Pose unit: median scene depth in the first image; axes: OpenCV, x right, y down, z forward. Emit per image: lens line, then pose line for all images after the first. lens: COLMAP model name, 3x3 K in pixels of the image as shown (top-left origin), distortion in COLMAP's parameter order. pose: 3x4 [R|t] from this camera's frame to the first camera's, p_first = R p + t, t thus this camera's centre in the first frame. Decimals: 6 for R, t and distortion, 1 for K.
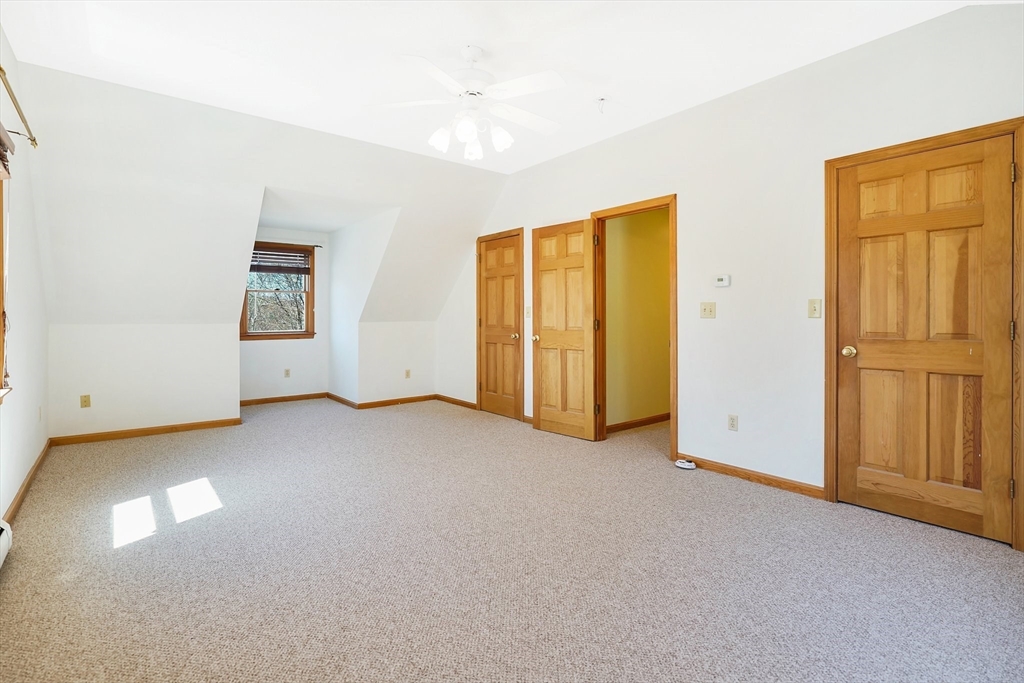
lens RADIAL K [[489.7, 0, 511.2], [0, 489.7, 317.1], [0, 0, 1]] dist [-0.001747, 0.000055]
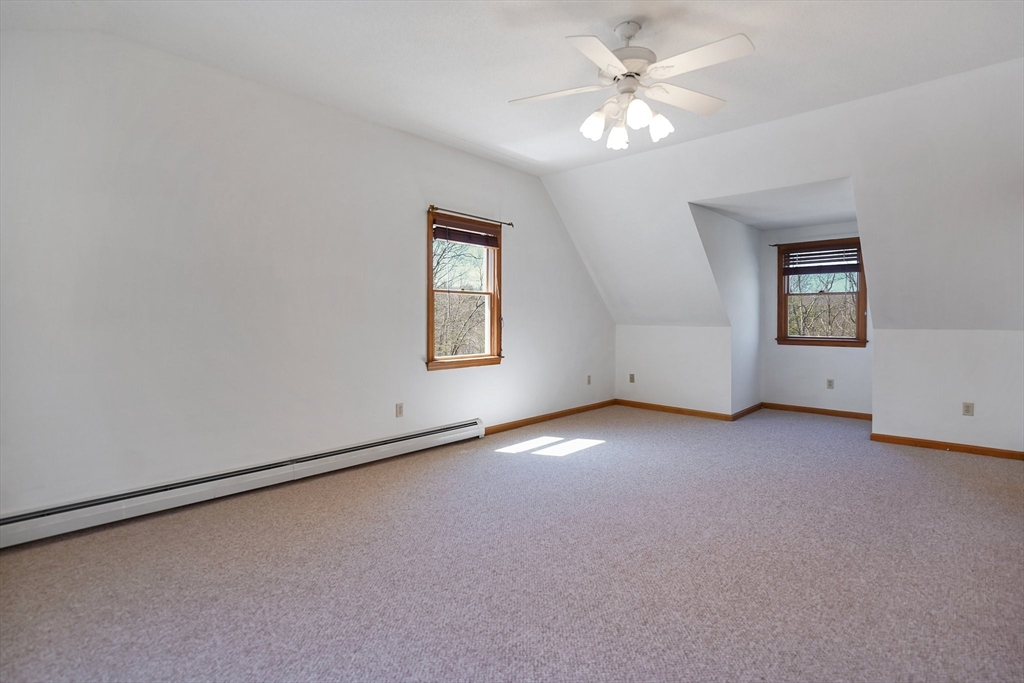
lens RADIAL K [[489.7, 0, 511.2], [0, 489.7, 317.1], [0, 0, 1]] dist [-0.001747, 0.000055]
pose [[0.153674, 0.000280, -0.988122, 0.363107], [-0.006822, 0.999976, -0.000777, -0.003780], [0.988098, 0.006860, 0.153672, 0.300155]]
